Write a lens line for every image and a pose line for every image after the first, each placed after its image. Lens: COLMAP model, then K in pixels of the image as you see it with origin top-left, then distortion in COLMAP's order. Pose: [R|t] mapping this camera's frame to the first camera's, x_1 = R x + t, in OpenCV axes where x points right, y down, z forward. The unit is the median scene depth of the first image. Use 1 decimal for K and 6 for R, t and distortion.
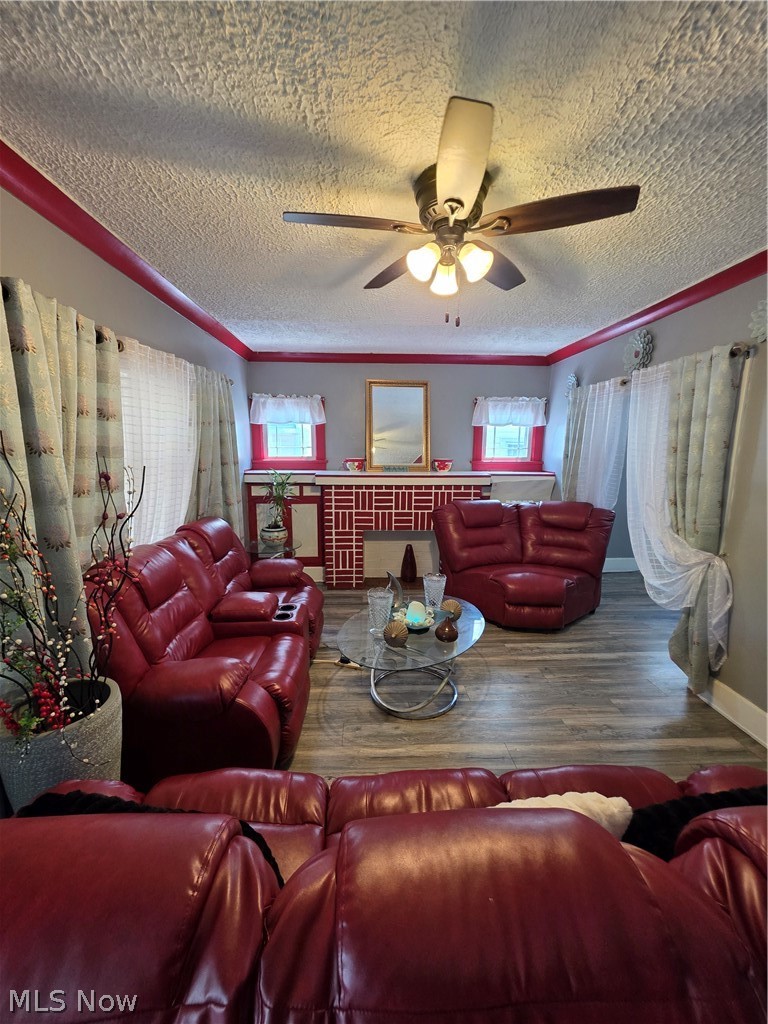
lens RADIAL K [[412.1, 0, 381.9], [0, 412.1, 510.9], [0, 0, 1]] dist [-0.001404, 0.000922]
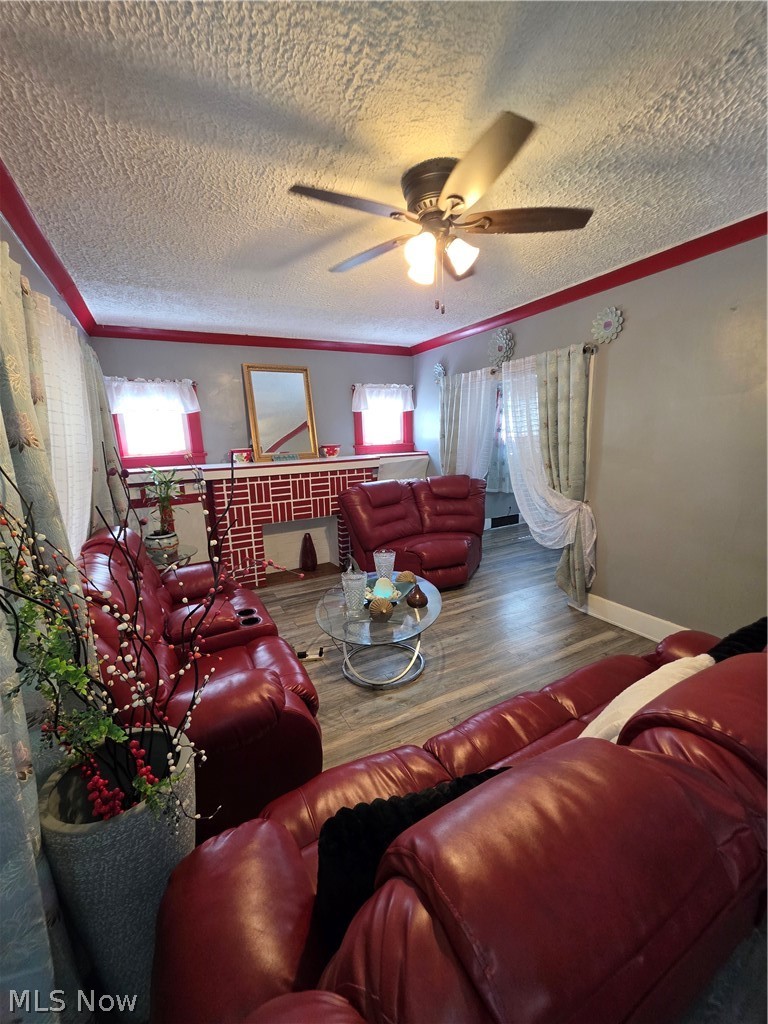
lens RADIAL K [[412.1, 0, 382.1], [0, 412.1, 510.5], [0, 0, 1]] dist [-0.001404, 0.000922]
pose [[0.902792, -0.116530, 0.413991, -0.187354], [0.107284, 0.993182, 0.045605, 0.001690], [-0.416483, 0.003243, 0.909138, 0.029010]]
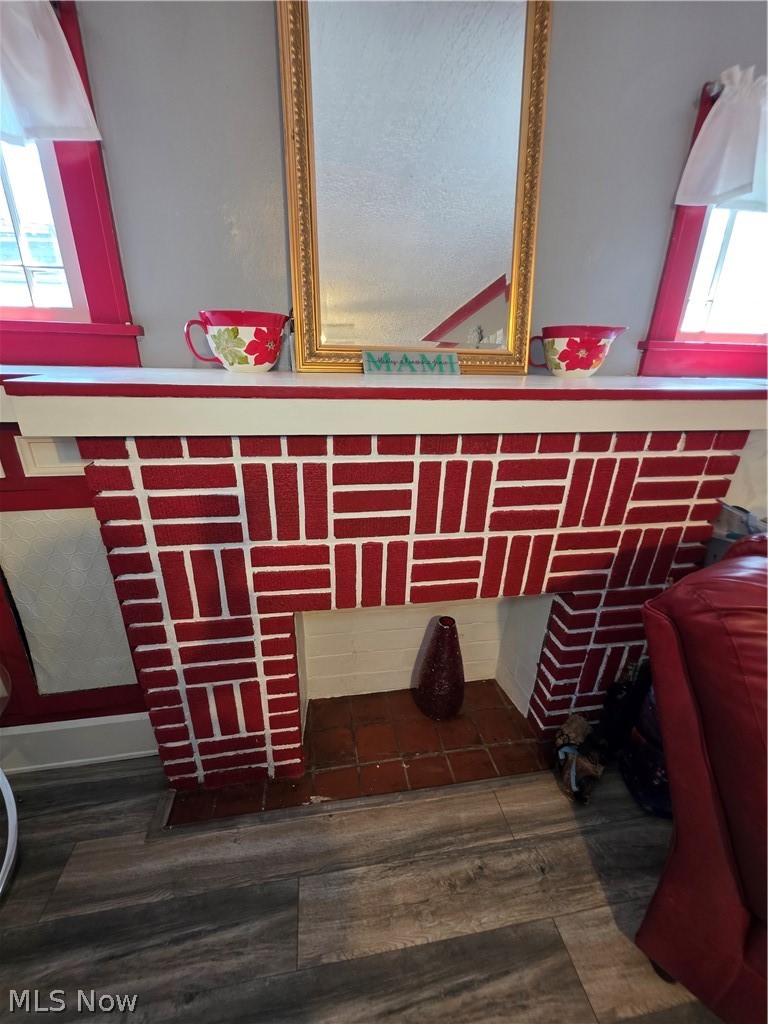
lens RADIAL K [[412.1, 0, 383.7], [0, 412.1, 512.5], [0, 0, 1]] dist [-0.001404, 0.000922]
pose [[0.992302, -0.030219, 0.120100, -0.018335], [0.004153, 0.977348, 0.211600, -0.068471], [-0.123774, -0.209472, 0.969949, 0.775048]]
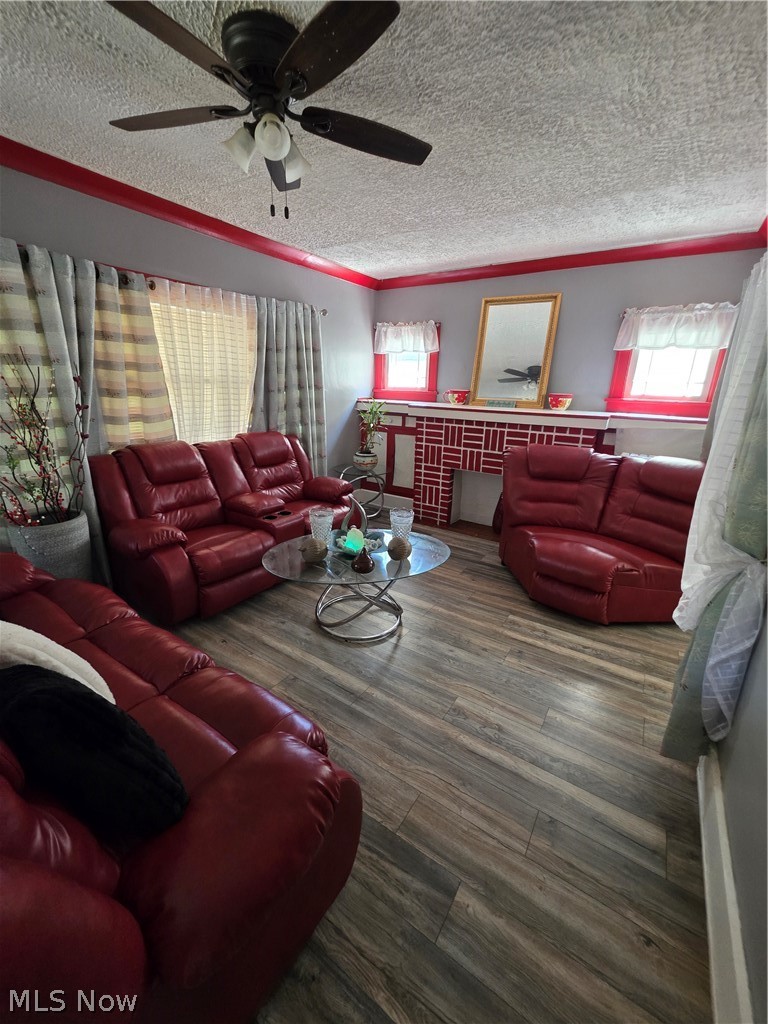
lens RADIAL K [[412.1, 0, 382.7], [0, 412.1, 512.6], [0, 0, 1]] dist [-0.001404, 0.000922]
pose [[0.808074, 0.191871, -0.556958, 0.384430], [-0.114099, 0.978544, 0.171563, 0.002856], [0.577926, -0.075087, 0.812628, 0.133768]]
